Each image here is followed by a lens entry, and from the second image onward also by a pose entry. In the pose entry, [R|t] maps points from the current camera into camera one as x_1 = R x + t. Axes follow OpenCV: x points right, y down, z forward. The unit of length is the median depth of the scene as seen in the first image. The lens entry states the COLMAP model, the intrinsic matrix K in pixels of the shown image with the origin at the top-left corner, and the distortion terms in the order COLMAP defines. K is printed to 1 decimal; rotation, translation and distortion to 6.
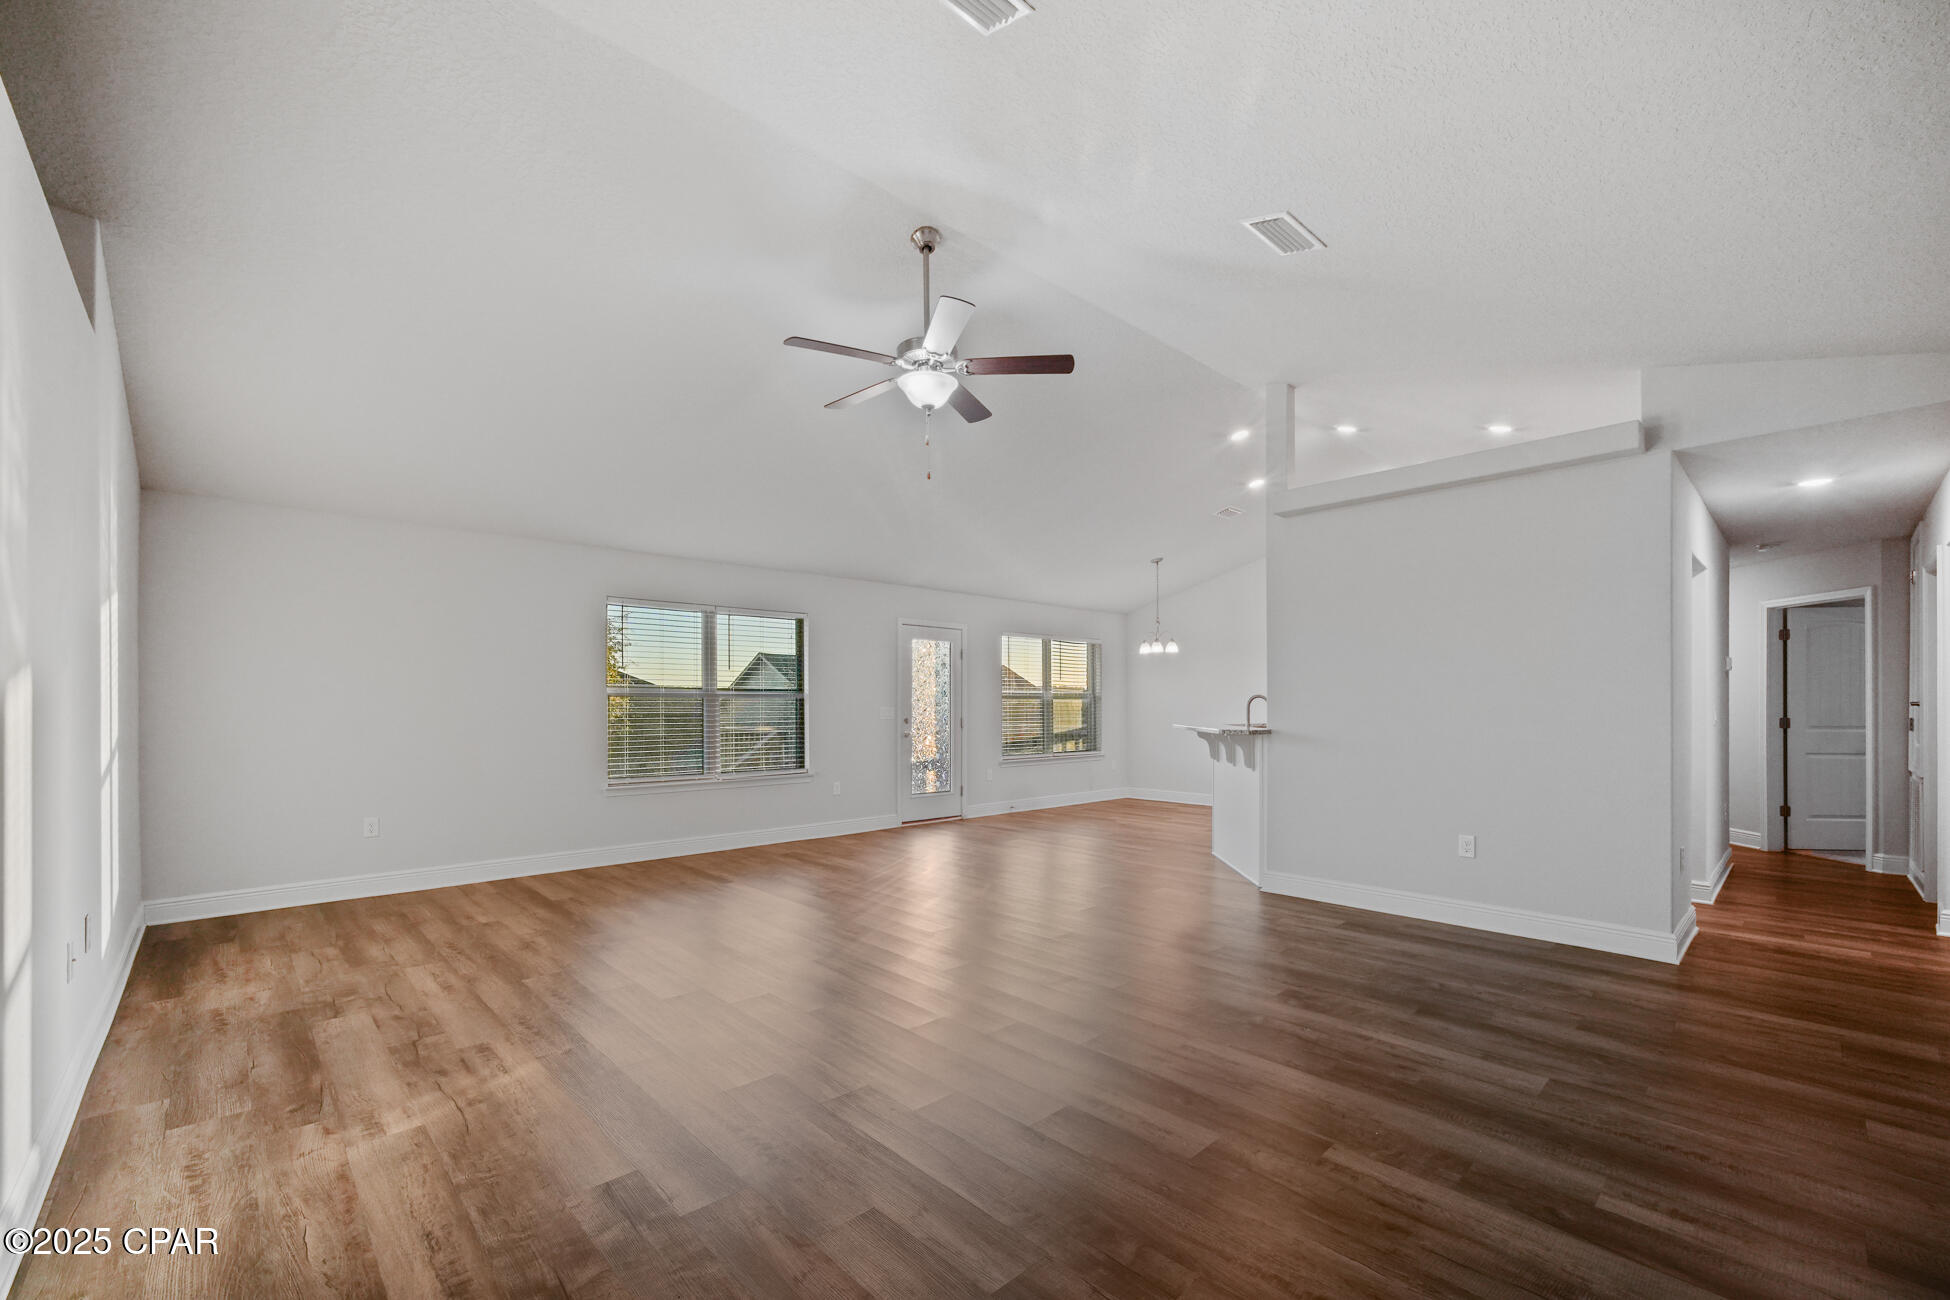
lens RADIAL K [[797.2, 0, 973.1], [0, 797.2, 705.3], [0, 0, 1]] dist [0.000389, 0.000206]
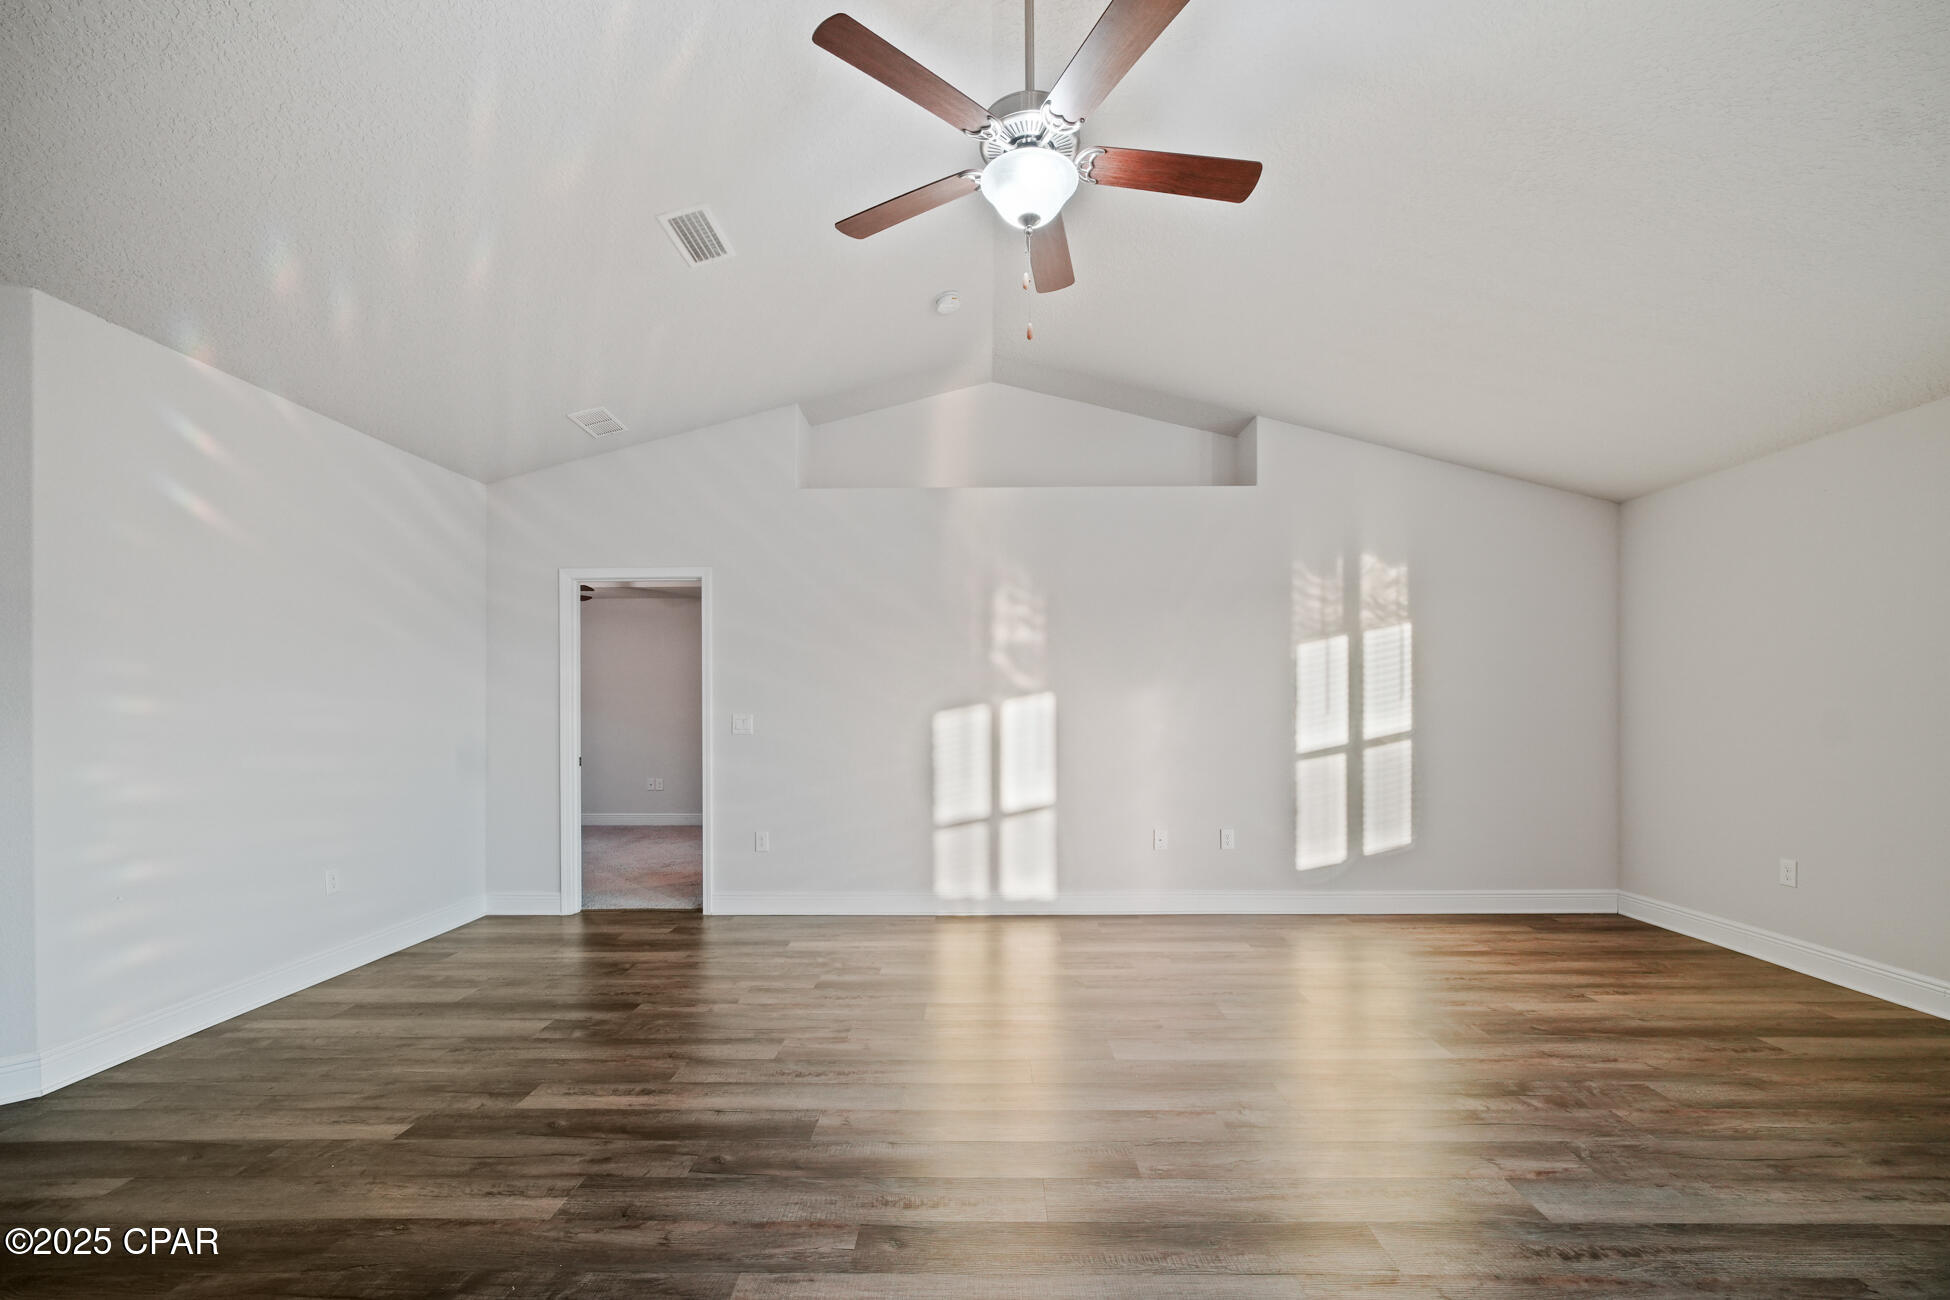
lens RADIAL K [[797.2, 0, 973.1], [0, 797.2, 705.3], [0, 0, 1]] dist [0.000389, 0.000206]
pose [[-0.688321, 0.000617, -0.725406, 0.355205], [0.005215, 0.999978, -0.004098, -0.002532], [0.725387, -0.006604, -0.688309, 1.171849]]
